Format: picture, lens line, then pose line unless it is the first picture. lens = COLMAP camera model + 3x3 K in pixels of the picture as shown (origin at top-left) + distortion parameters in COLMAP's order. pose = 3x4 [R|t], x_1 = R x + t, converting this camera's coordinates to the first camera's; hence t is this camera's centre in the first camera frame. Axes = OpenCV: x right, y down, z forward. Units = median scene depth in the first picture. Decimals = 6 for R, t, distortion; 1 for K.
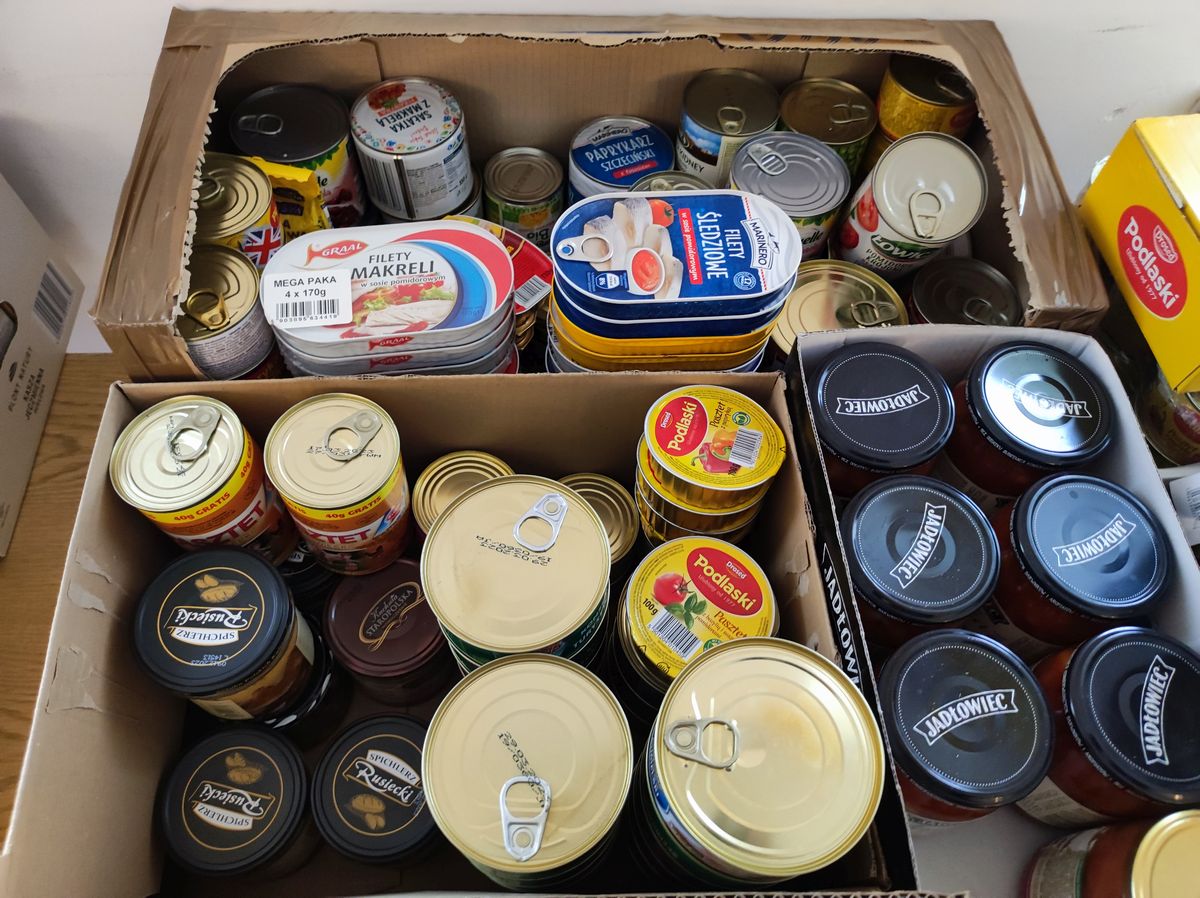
lens RADIAL K [[896.5, 0, 596.9], [0, 896.5, 445.6], [0, 0, 1]] dist [0.010930, -0.020631]
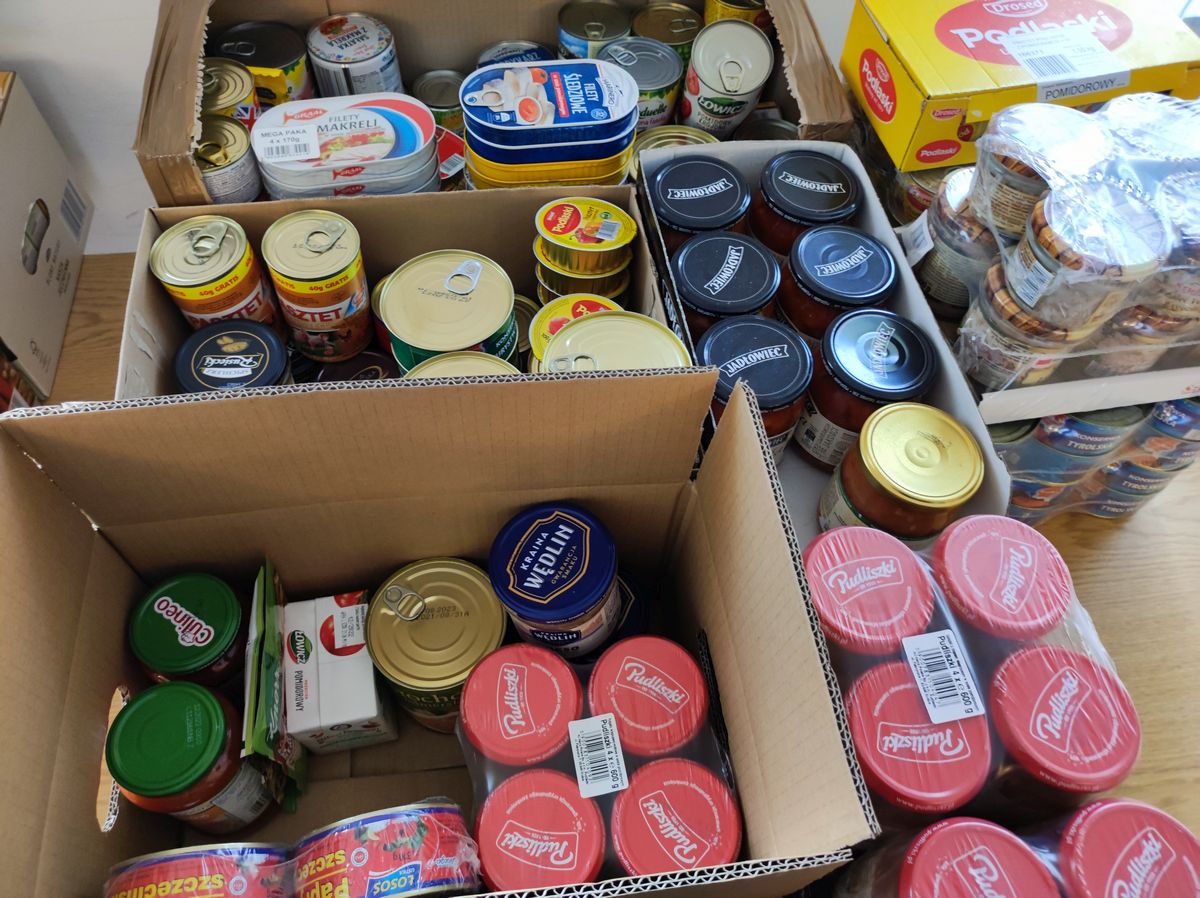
lens RADIAL K [[896.5, 0, 600.7], [0, 896.5, 452.7], [0, 0, 1]] dist [0.010930, -0.020631]
pose [[0.996151, -0.070051, 0.052697, 0.054447], [0.072602, 0.996198, -0.048144, 0.410618], [-0.049124, 0.051785, 0.997449, -0.379873]]
